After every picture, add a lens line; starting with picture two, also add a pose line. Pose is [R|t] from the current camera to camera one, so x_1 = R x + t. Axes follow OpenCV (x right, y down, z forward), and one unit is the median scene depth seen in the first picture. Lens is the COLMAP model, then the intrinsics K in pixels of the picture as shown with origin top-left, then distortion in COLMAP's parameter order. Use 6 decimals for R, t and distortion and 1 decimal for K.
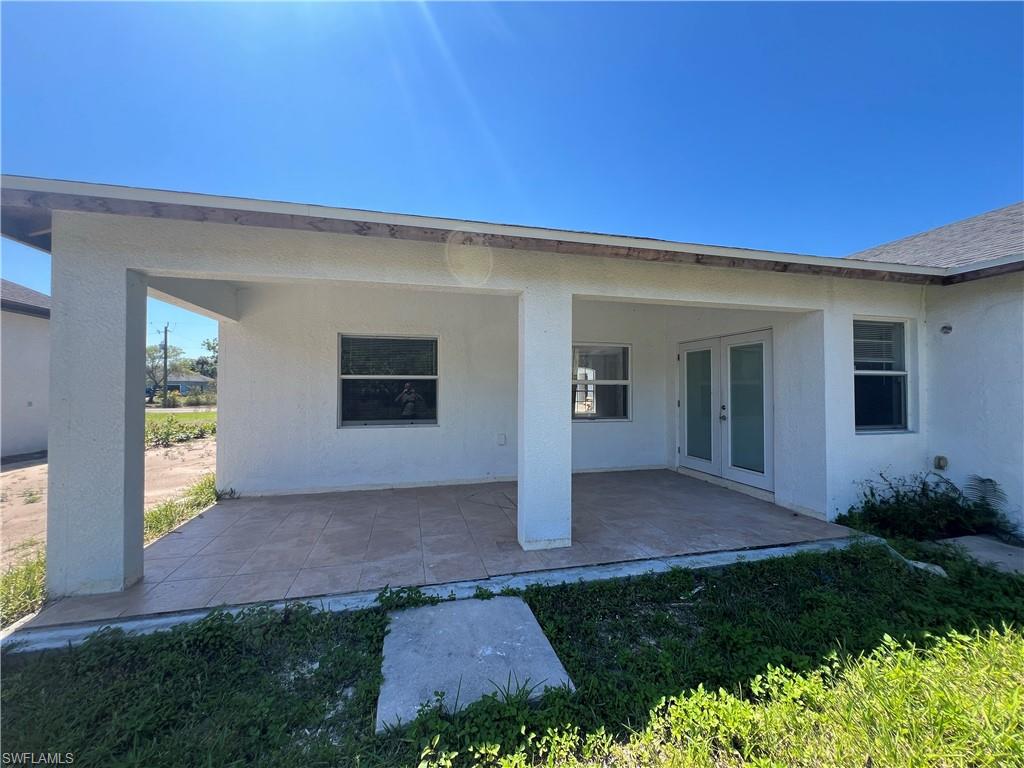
lens RADIAL K [[410.6, 0, 516.3], [0, 410.6, 384.4], [0, 0, 1]] dist [-0.027452, 0.000412]
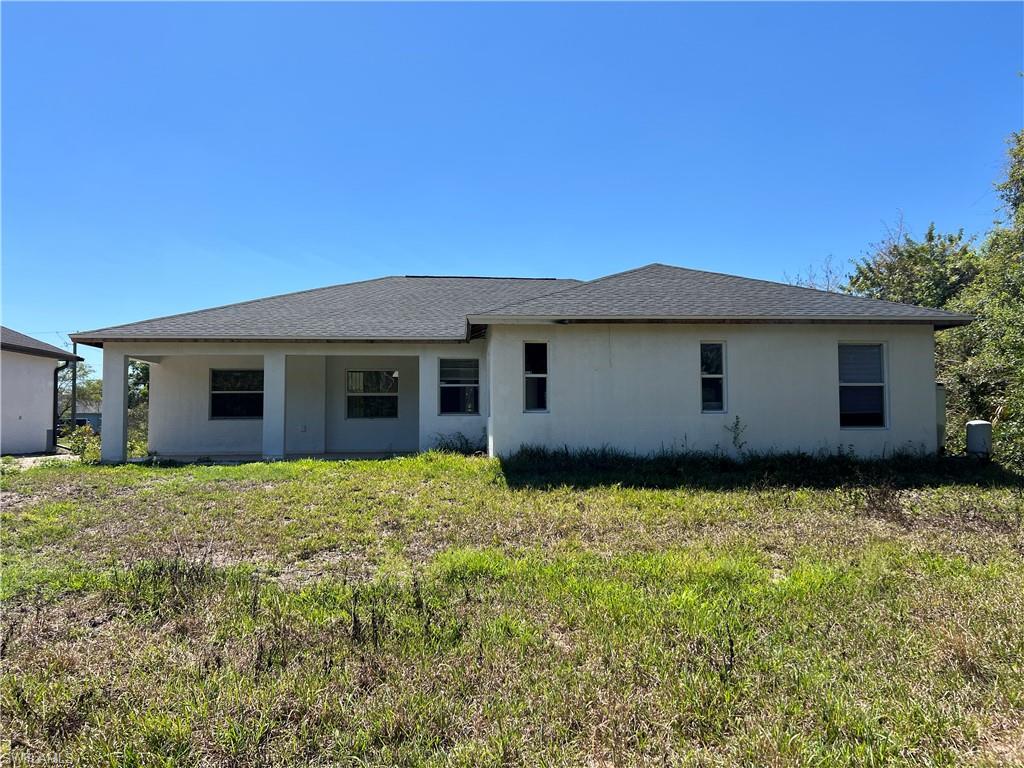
lens RADIAL K [[777.4, 0, 512.4], [0, 777.4, 386.3], [0, 0, 1]] dist [0.023785, -0.050003]
pose [[0.982394, -0.017619, -0.185991, 1.546795], [0.010133, 0.999103, -0.041127, 0.111482], [0.186548, 0.038519, 0.981690, -2.173420]]
